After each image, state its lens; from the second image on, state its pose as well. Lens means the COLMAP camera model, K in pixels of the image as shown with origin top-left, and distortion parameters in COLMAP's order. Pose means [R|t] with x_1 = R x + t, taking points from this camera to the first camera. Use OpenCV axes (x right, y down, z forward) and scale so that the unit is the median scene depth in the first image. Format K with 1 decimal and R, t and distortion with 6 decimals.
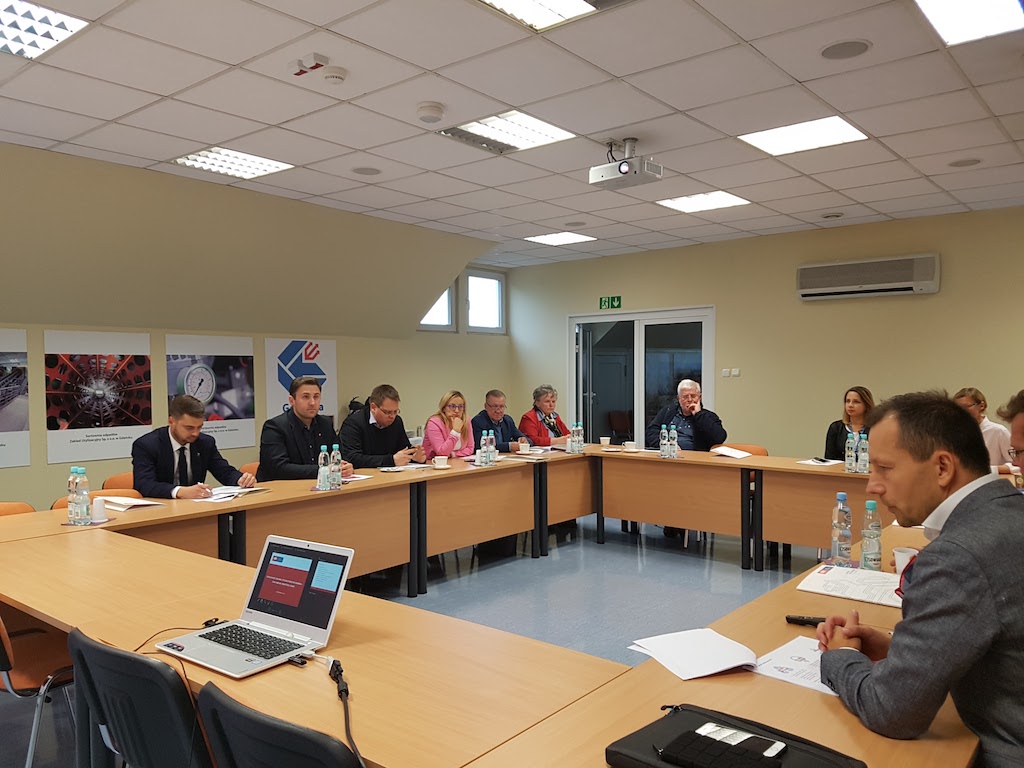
lens RADIAL K [[786.6, 0, 494.5], [0, 786.6, 387.8], [0, 0, 1]] dist [0.152592, -0.222635]
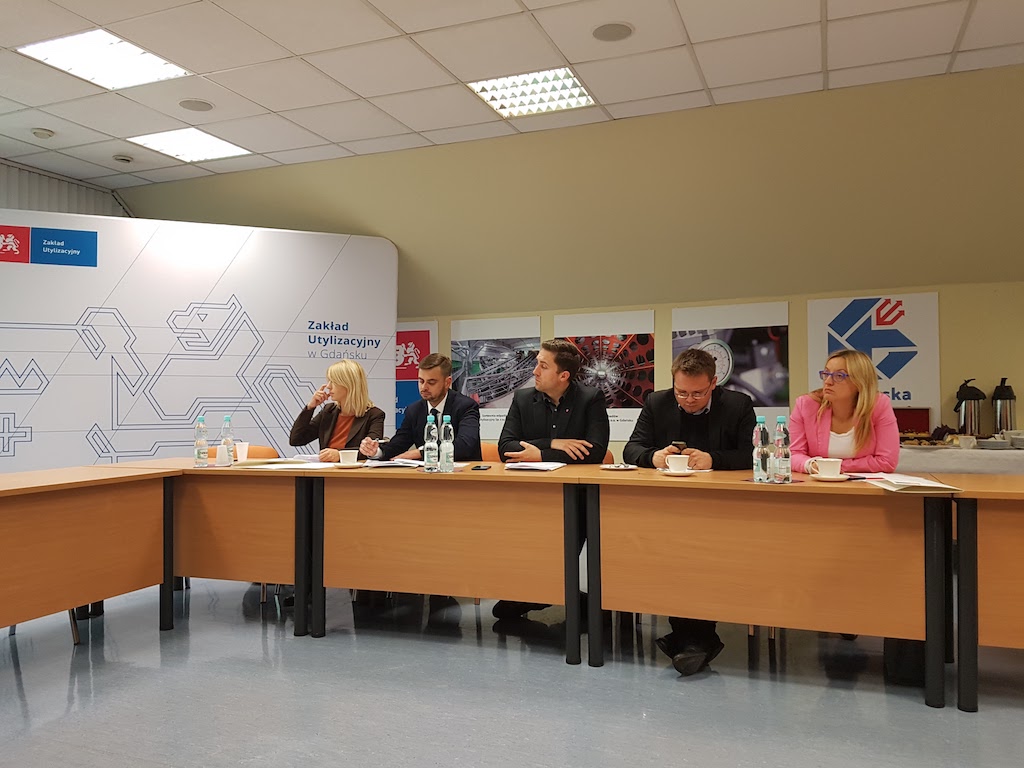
lens RADIAL K [[786.6, 0, 518.6], [0, 786.6, 389.5], [0, 0, 1]] dist [0.152592, -0.222635]
pose [[0.320401, -0.012151, -0.947204, 0.389487], [-0.007789, 0.999850, -0.015461, 0.040694], [0.947250, 0.012331, 0.320258, 0.585531]]
